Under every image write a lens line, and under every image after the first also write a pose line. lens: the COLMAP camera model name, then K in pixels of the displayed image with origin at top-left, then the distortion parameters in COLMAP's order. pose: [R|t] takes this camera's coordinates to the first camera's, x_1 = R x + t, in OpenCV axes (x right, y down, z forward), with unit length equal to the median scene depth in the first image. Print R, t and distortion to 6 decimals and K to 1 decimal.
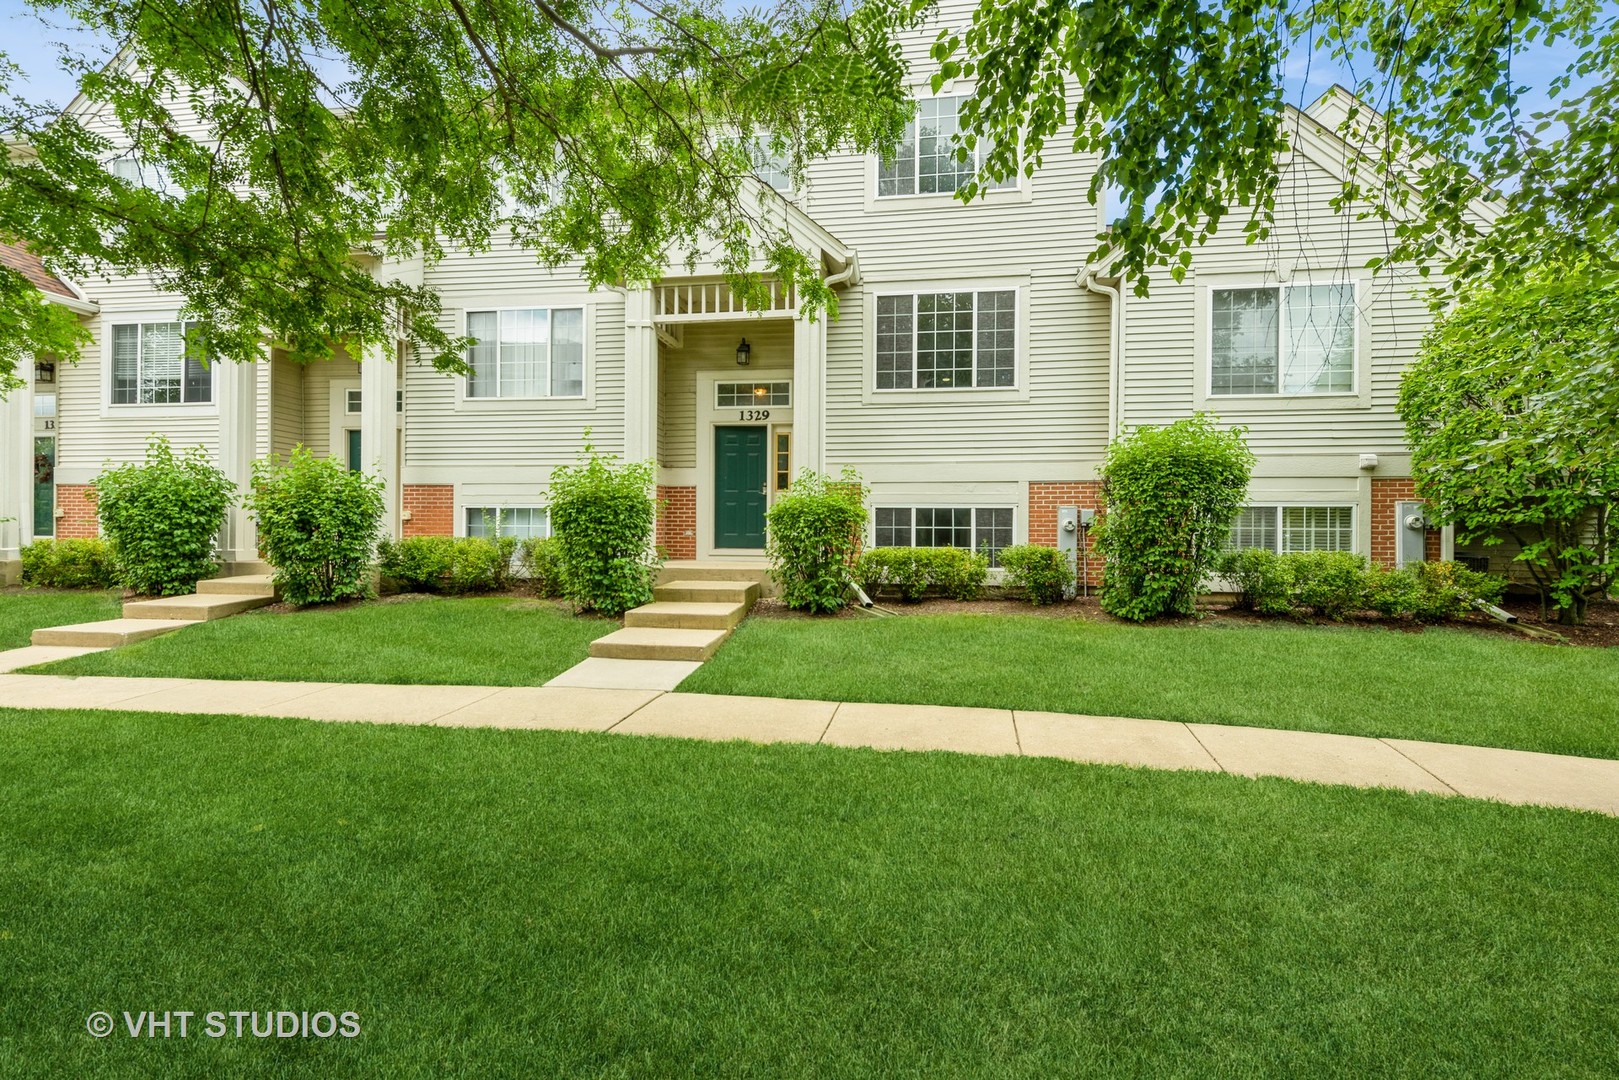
lens RADIAL K [[699.2, 0, 792.8], [0, 699.2, 521.0], [0, 0, 1]] dist [-0.000427, -0.000039]
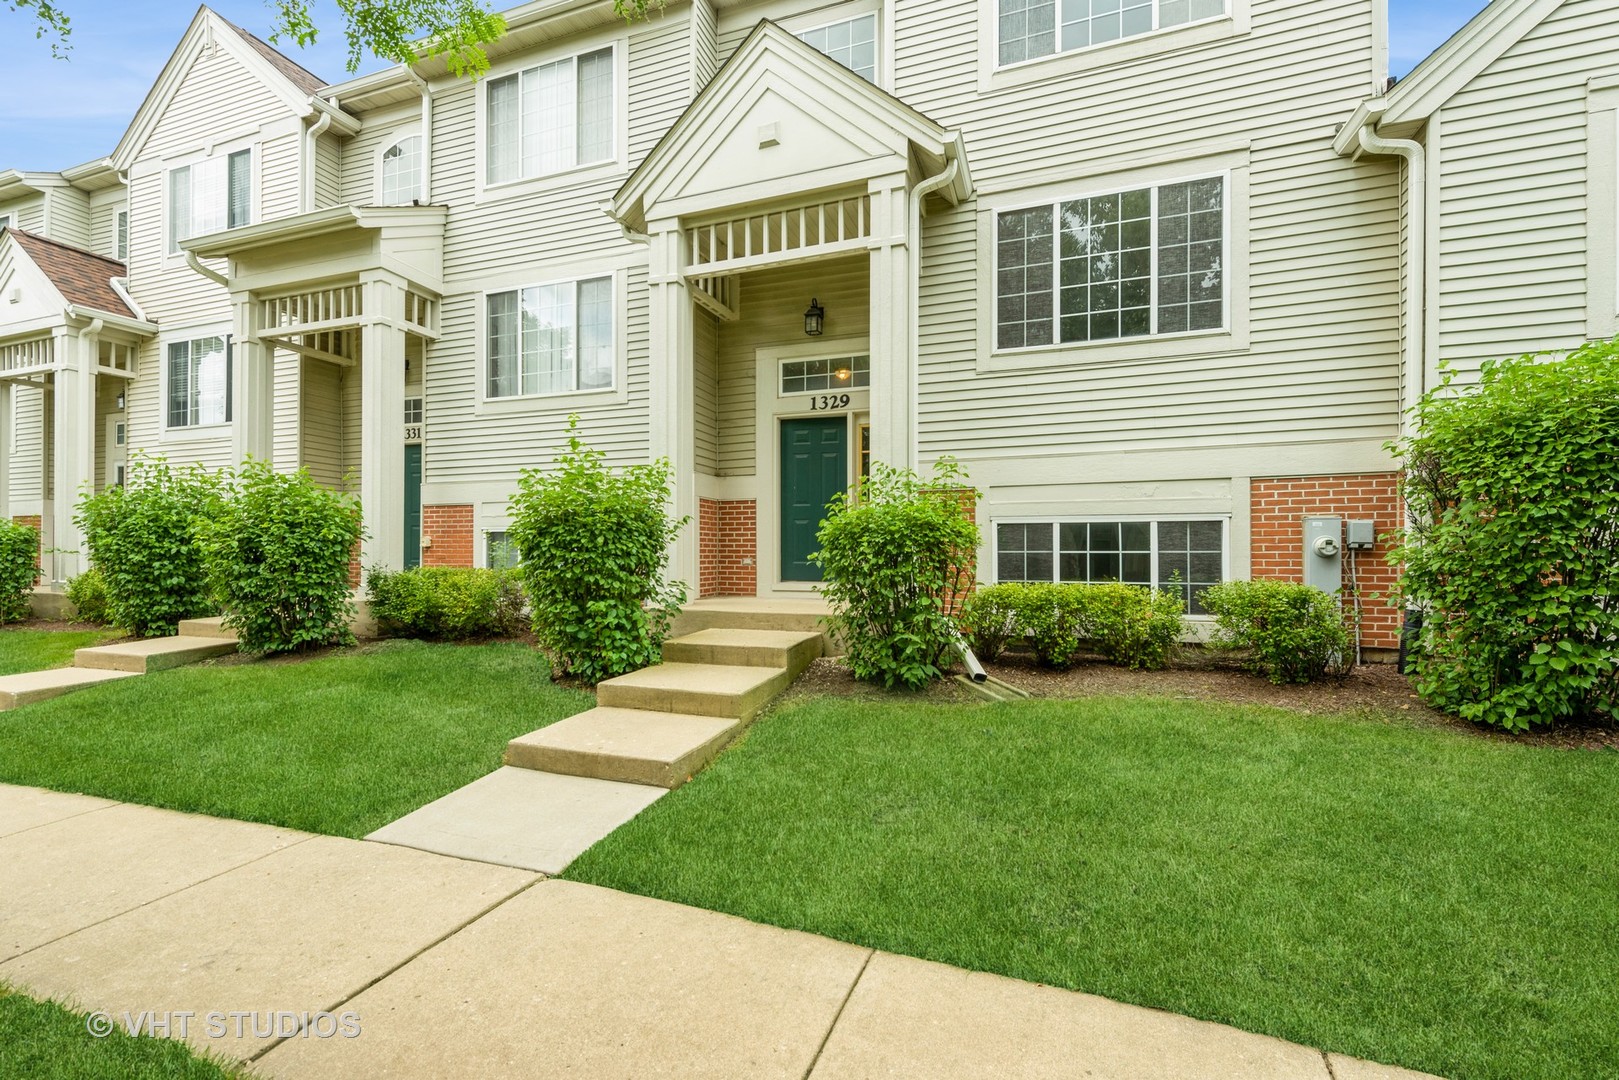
lens RADIAL K [[673.3, 0, 808.0], [0, 673.3, 547.9], [0, 0, 1]] dist [0.003730, -0.000084]
pose [[0.981547, -0.008294, -0.191040, 0.064984], [0.009002, 0.999955, 0.002836, 0.001302], [0.191008, -0.004504, 0.981578, 0.334825]]
